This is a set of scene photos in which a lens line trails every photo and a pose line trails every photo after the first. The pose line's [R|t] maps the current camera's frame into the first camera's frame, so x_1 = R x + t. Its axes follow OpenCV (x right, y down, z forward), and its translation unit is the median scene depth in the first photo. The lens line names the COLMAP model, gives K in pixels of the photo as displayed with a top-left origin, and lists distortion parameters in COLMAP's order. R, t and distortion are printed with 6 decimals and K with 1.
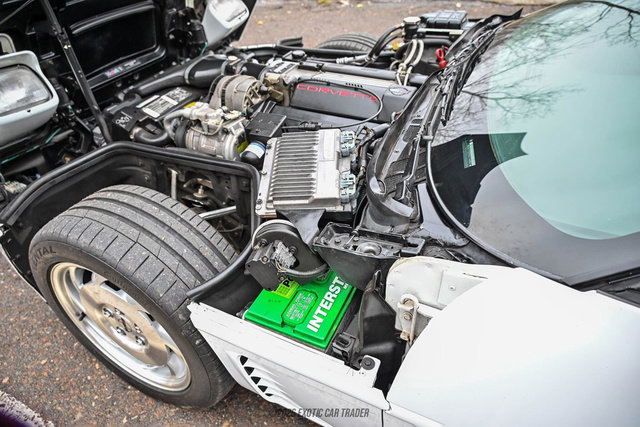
lens RADIAL K [[477.8, 0, 337.4], [0, 477.8, 216.7], [0, 0, 1]] dist [0.009702, 0.002882]
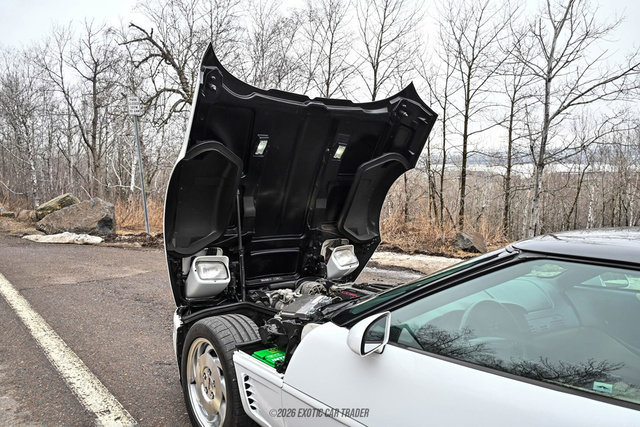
lens RADIAL K [[477.8, 0, 337.4], [0, 477.8, 216.7], [0, 0, 1]] dist [0.009702, 0.002882]
pose [[0.920756, 0.073706, -0.383112, 0.612964], [-0.265640, 0.837640, -0.477278, 0.385307], [0.285732, 0.541227, 0.790842, -0.637192]]
